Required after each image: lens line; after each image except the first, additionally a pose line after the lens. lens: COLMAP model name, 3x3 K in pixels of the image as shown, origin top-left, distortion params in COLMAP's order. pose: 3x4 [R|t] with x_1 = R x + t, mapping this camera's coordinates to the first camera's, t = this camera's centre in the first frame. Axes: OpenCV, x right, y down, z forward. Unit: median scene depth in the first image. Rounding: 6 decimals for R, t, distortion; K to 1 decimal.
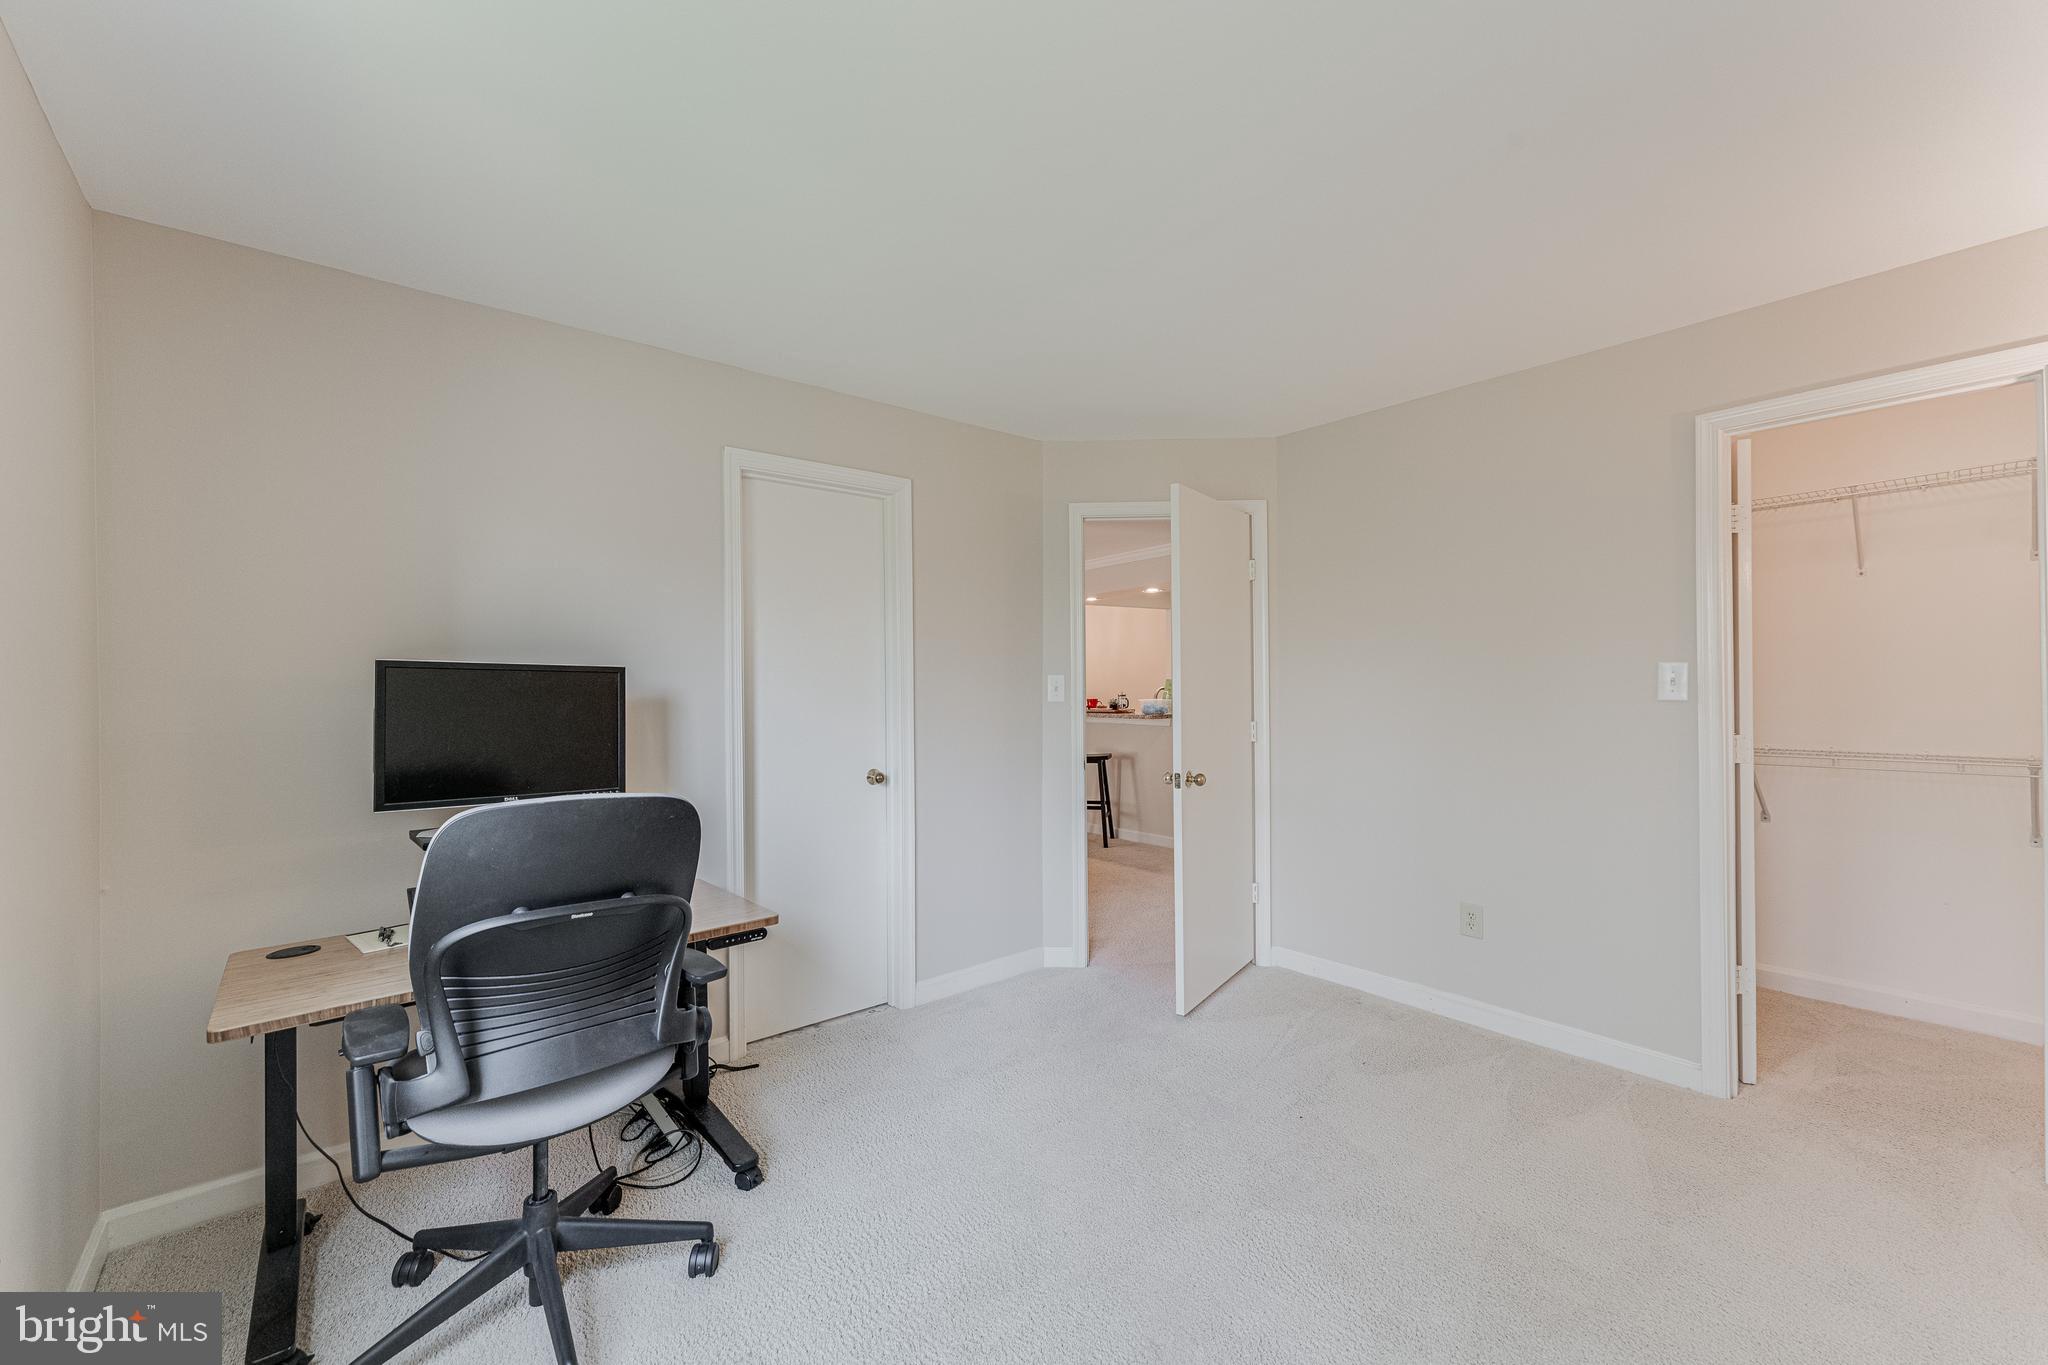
lens RADIAL K [[804.0, 0, 1024.0], [0, 804.0, 682.5], [0, 0, 1]] dist [-0.000143, -0.000005]
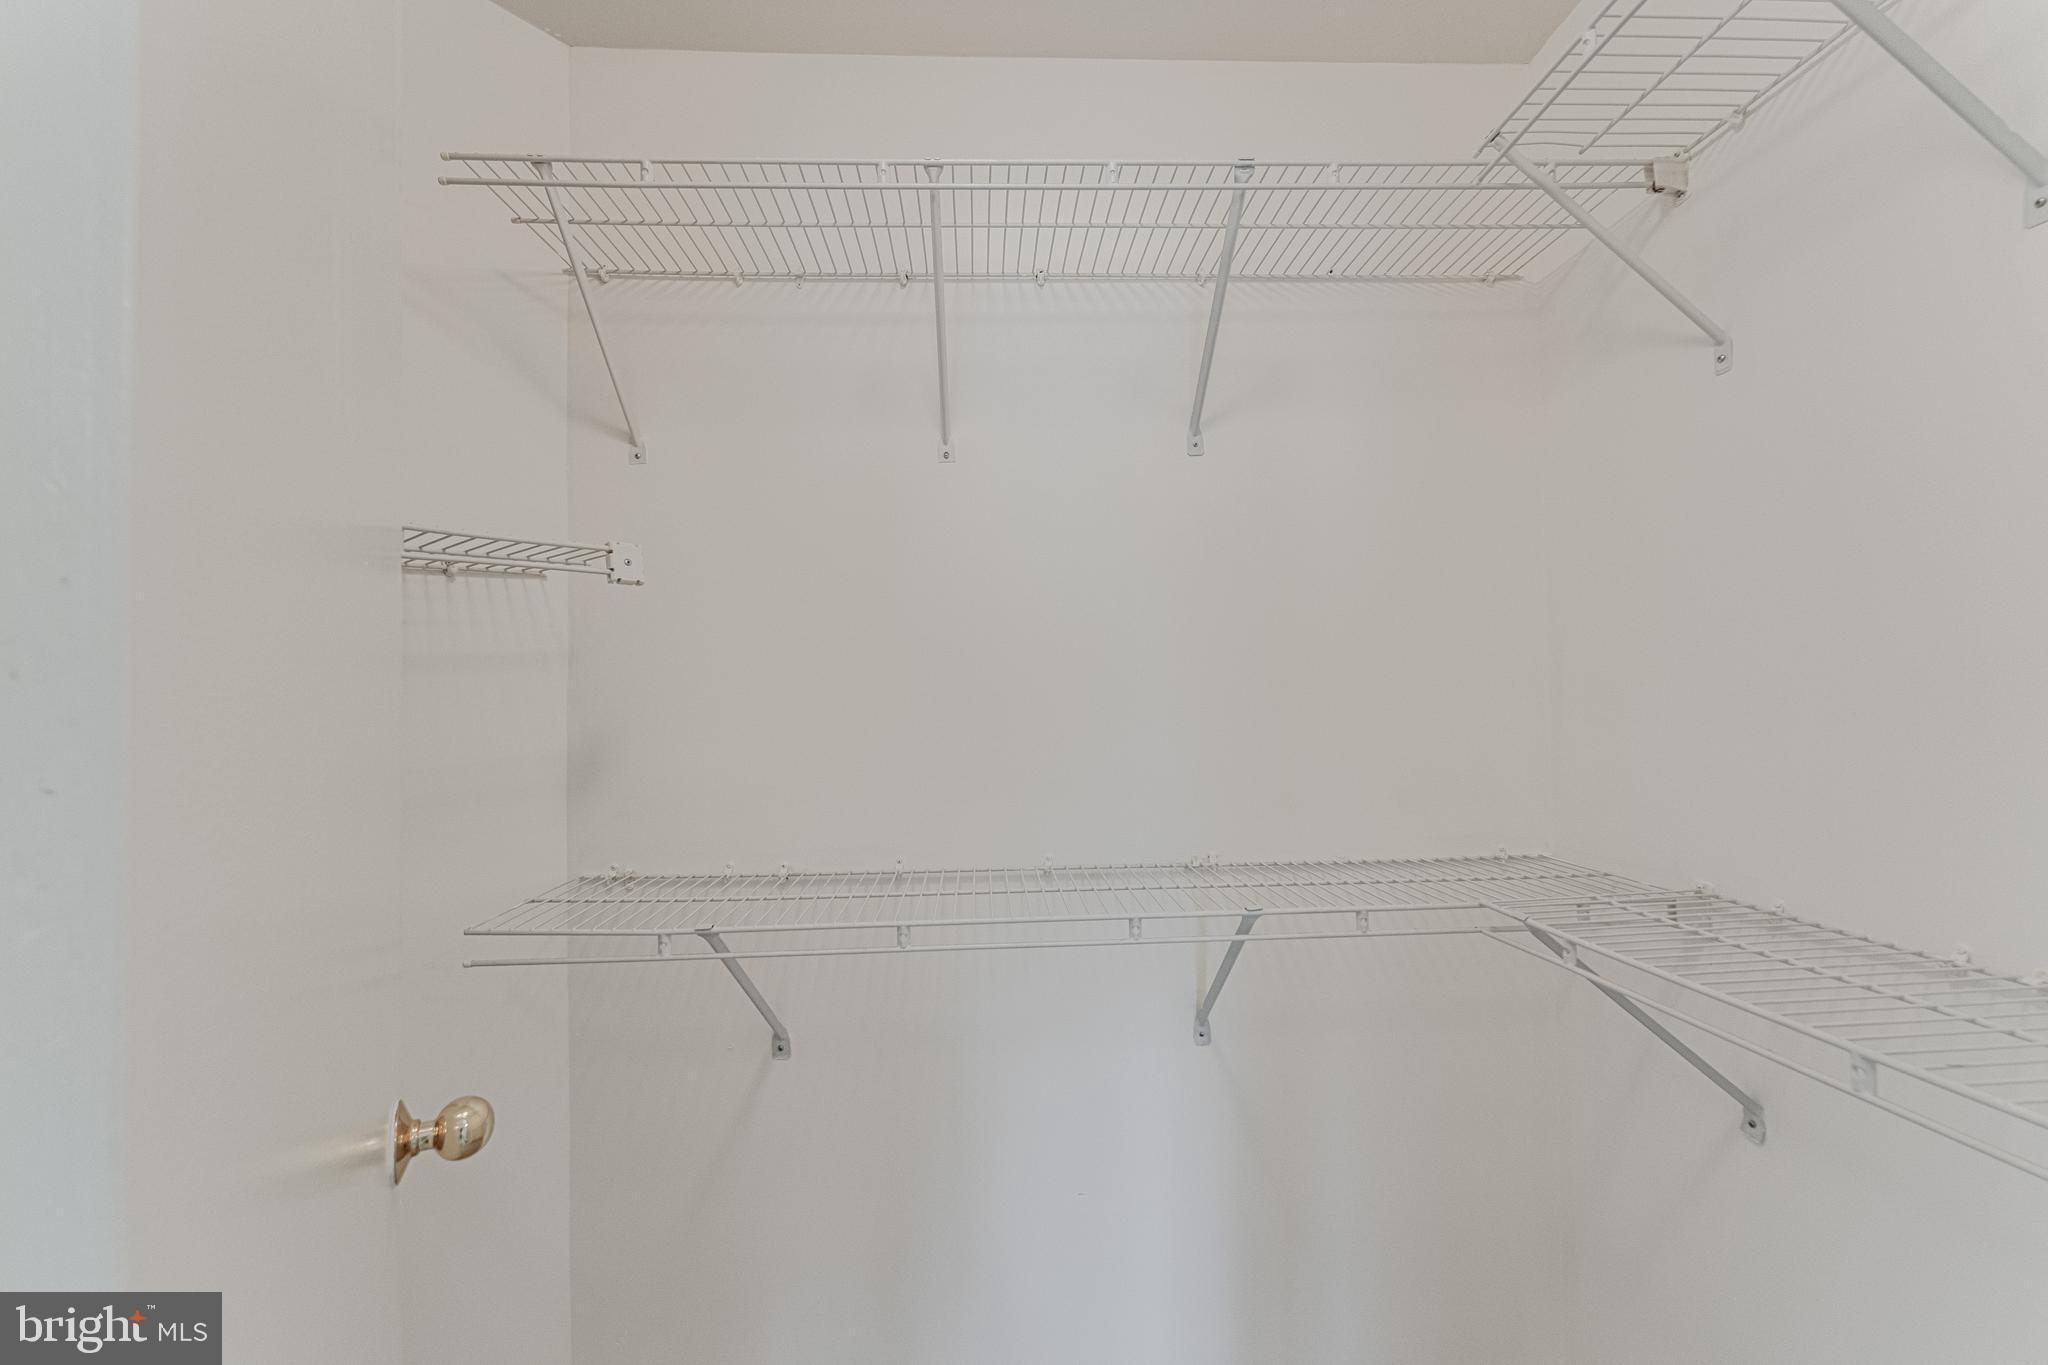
lens RADIAL K [[823.0, 0, 1028.1], [0, 823.0, 709.0], [0, 0, 1]] dist [-0.000969, -0.000075]
pose [[0.608535, -0.004236, 0.793516, 0.712716], [0.001417, 0.999990, 0.004251, 0.000500], [-0.793526, -0.001462, 0.608535, 0.693117]]
